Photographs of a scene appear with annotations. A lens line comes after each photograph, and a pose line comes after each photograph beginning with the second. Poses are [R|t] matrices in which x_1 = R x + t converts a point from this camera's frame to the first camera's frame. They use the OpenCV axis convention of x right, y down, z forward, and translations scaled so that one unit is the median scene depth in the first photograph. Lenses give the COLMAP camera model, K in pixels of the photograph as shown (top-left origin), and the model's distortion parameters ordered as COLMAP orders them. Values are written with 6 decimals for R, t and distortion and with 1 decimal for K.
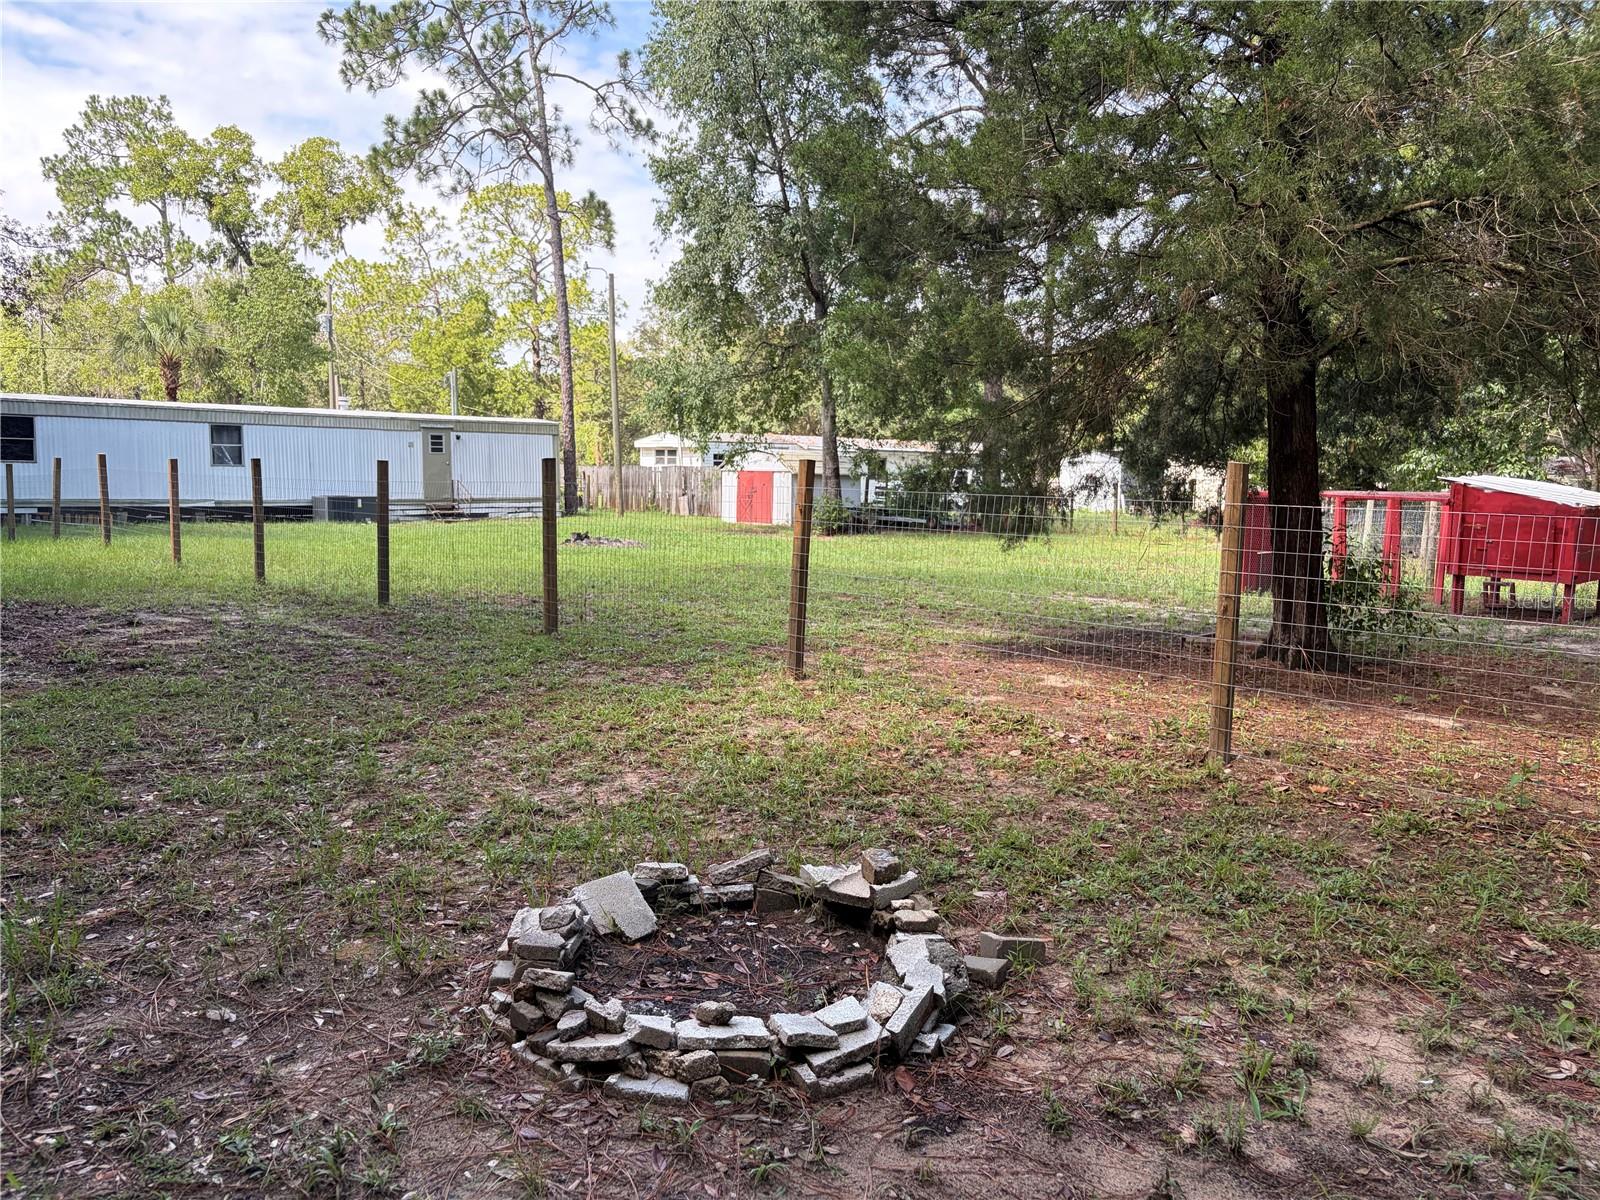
lens RADIAL K [[1207.1, 0, 801.3], [0, 1207.1, 599.0], [0, 0, 1]] dist [0.028162, -0.009278]
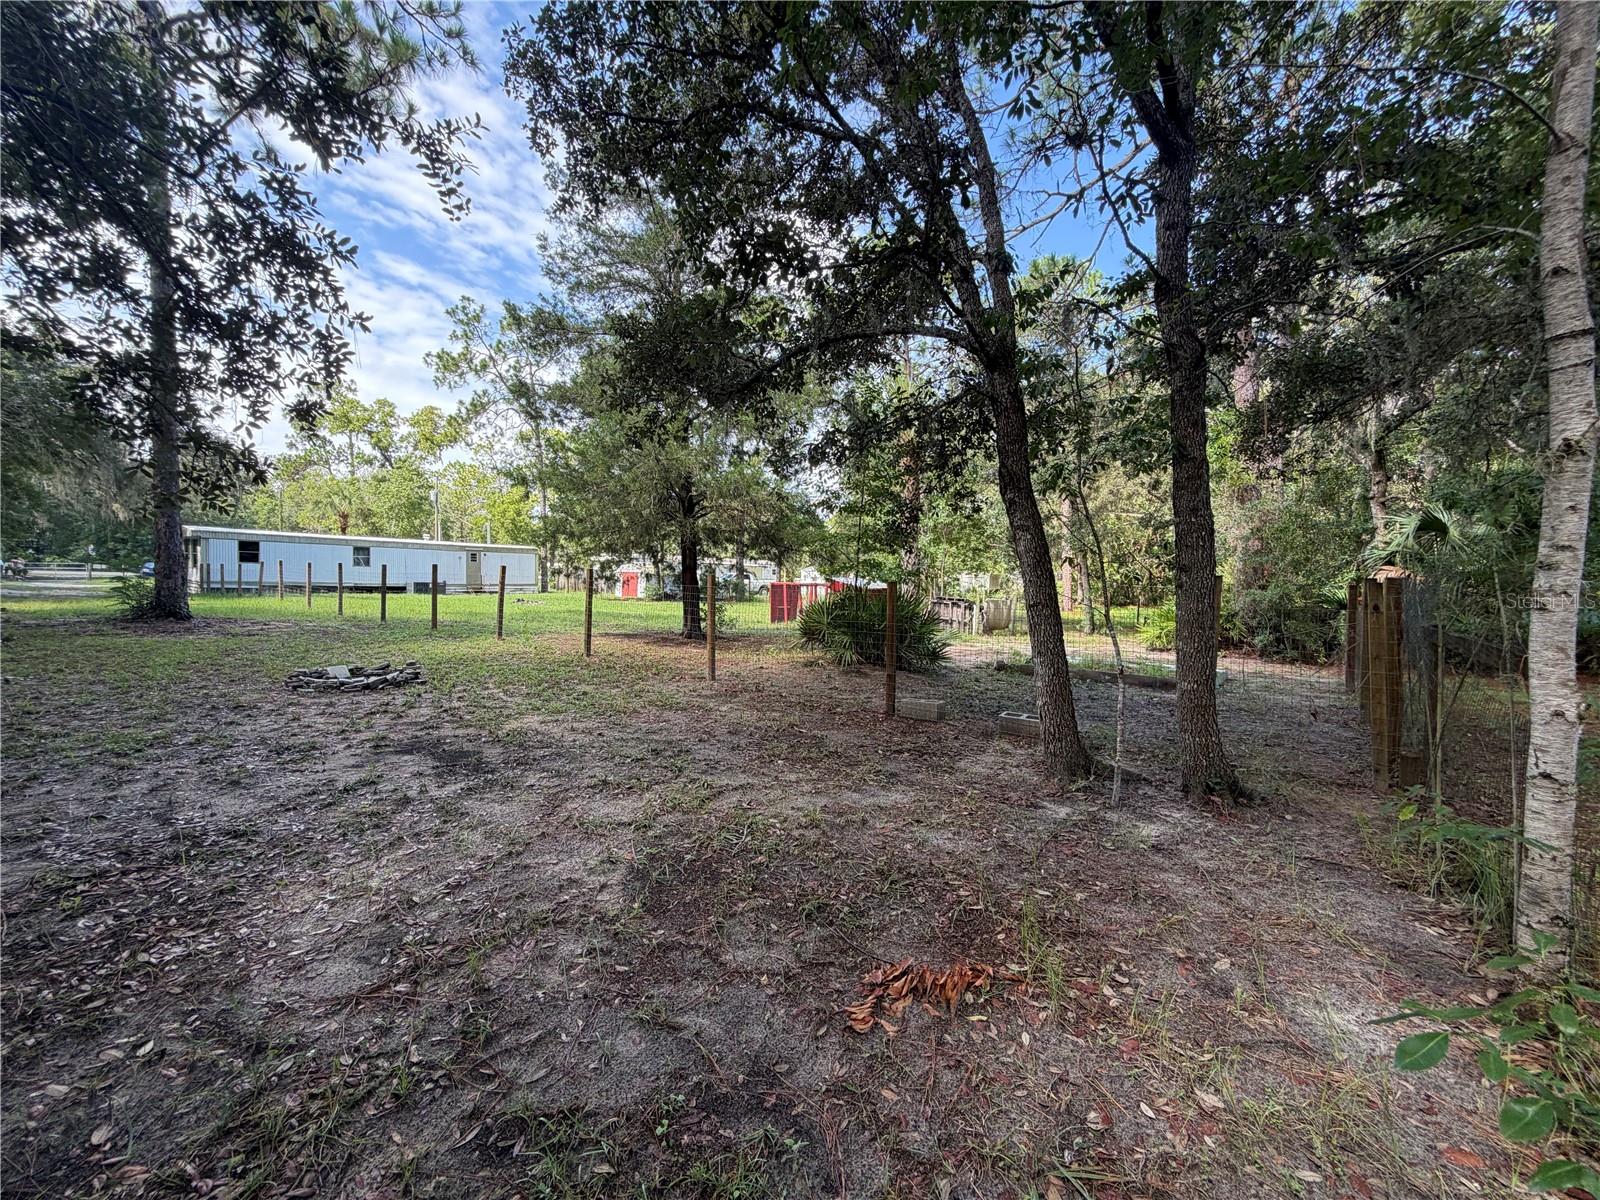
lens RADIAL K [[632.8, 0, 797.5], [0, 632.8, 597.7], [0, 0, 1]] dist [-0.000770, 0.000593]
pose [[0.992015, 0.008017, 0.125862, 0.084893], [0.000901, 0.997502, -0.070633, 0.012843], [-0.126114, 0.070182, 0.989530, -0.099985]]
